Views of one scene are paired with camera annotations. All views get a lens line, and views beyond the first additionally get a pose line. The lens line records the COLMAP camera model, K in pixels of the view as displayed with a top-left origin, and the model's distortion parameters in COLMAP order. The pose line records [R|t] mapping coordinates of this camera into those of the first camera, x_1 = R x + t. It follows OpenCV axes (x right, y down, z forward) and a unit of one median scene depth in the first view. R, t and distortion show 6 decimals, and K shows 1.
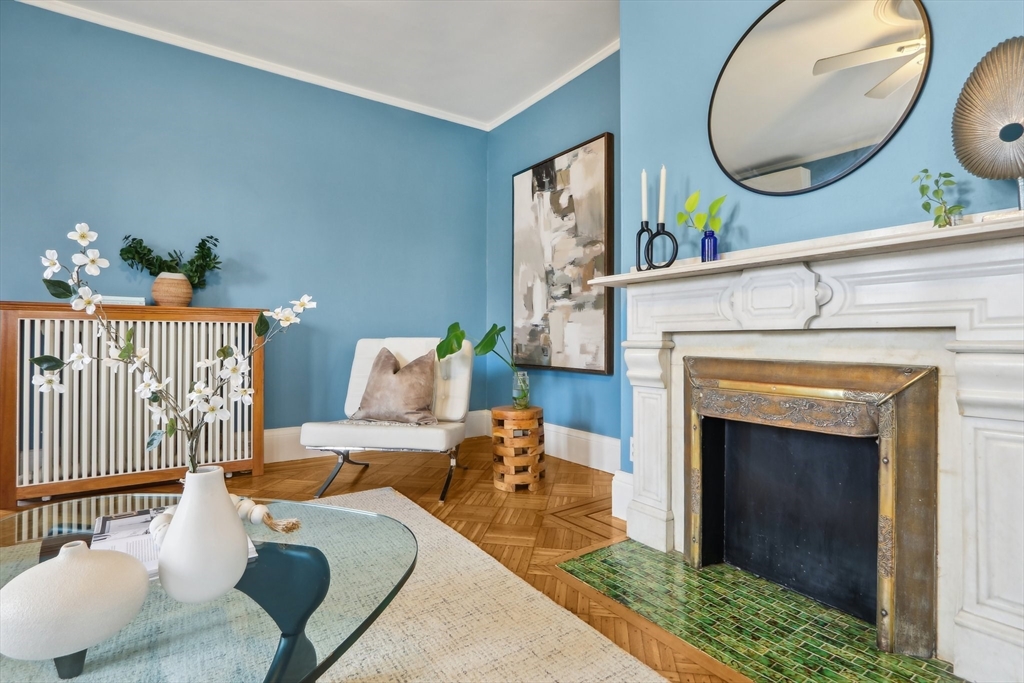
lens RADIAL K [[499.9, 0, 511.9], [0, 499.9, 333.7], [0, 0, 1]] dist [-0.006135, 0.000589]
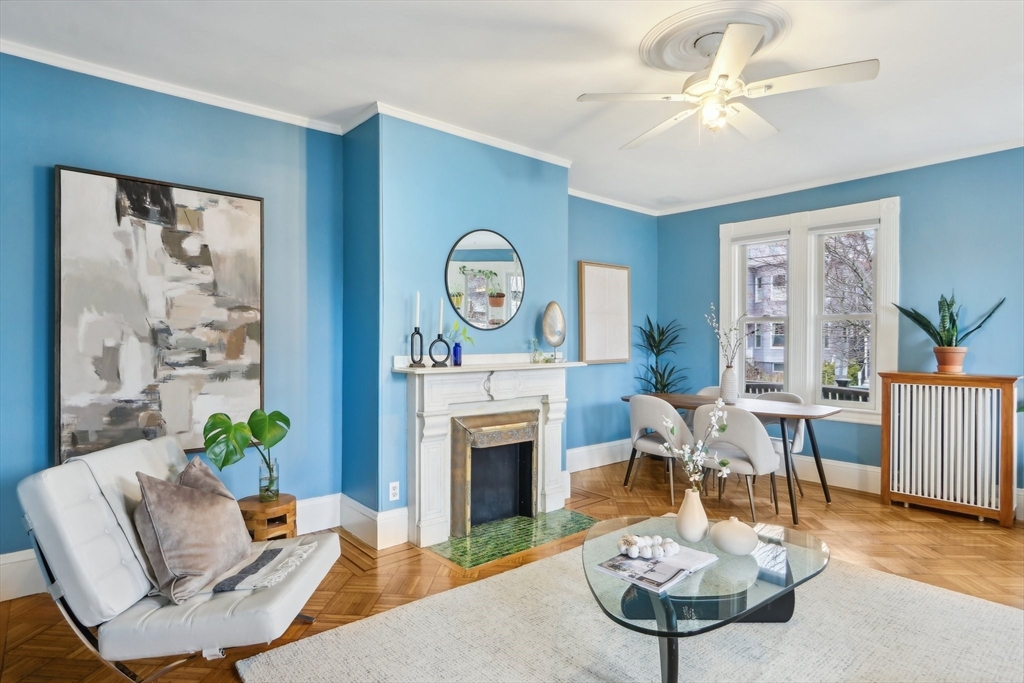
lens RADIAL K [[546.6, 0, 503.4], [0, 546.6, 344.6], [0, 0, 1]] dist [-0.017449, -0.000617]
pose [[-0.095369, -0.008503, 0.995406, -1.038897], [-0.016184, 0.999845, 0.006990, -0.149219], [-0.995310, -0.015443, -0.095491, 0.710001]]
